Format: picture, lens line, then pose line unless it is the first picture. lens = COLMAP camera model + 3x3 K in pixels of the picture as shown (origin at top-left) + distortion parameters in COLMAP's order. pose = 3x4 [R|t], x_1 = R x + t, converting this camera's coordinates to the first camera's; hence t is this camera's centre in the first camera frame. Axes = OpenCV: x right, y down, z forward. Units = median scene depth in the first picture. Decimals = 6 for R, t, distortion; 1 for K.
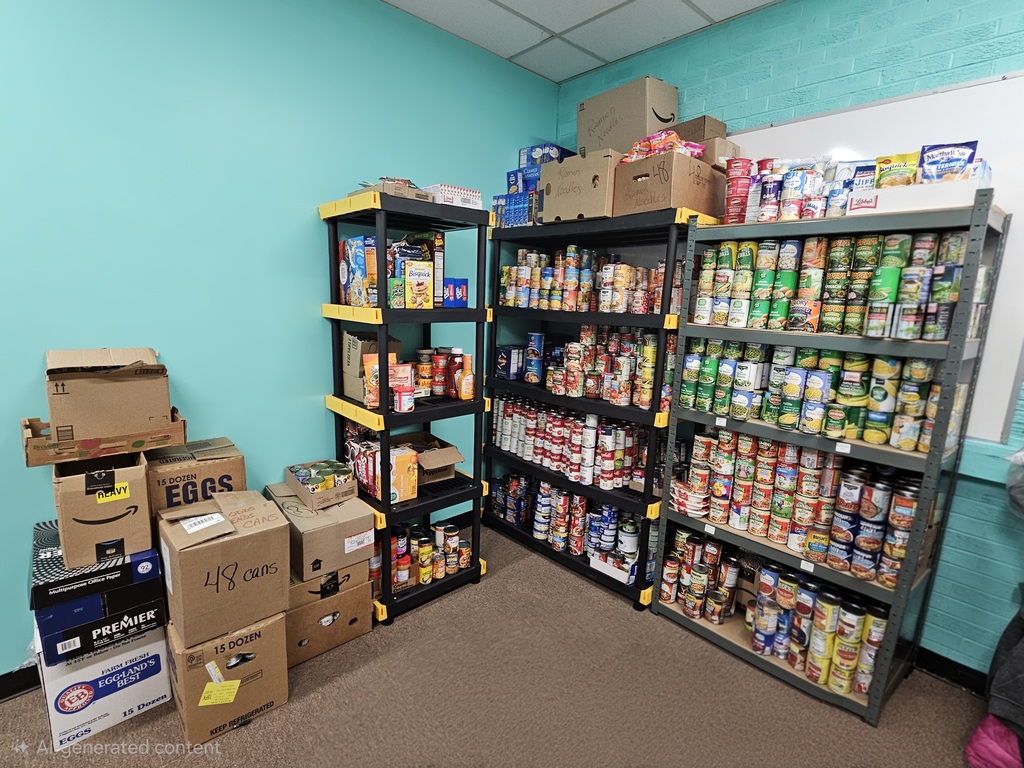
lens RADIAL K [[487.7, 0, 510.3], [0, 487.7, 387.8], [0, 0, 1]] dist [0.001449, -0.000742]
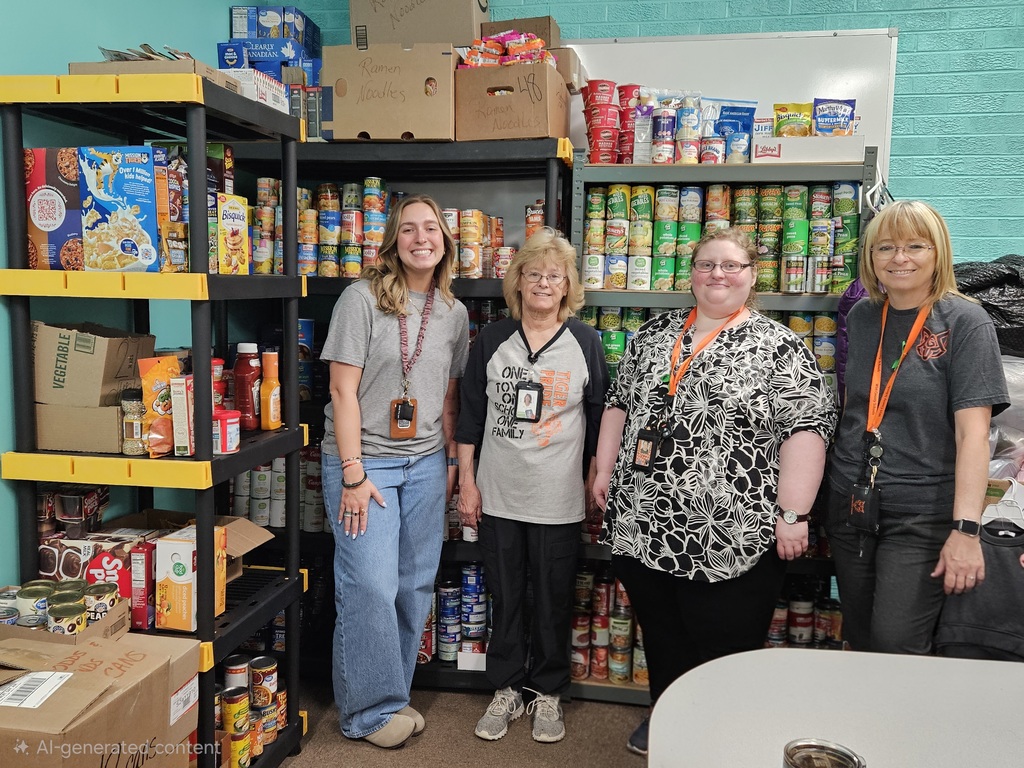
lens RADIAL K [[936.8, 0, 512.8], [0, 936.8, 382.8], [0, 0, 1]] dist [0.077426, 0.000000]
pose [[0.796588, -0.085143, 0.598496, -0.662123], [0.122979, 0.992153, -0.022539, 0.036076], [-0.591881, 0.091557, 0.800808, -0.103205]]
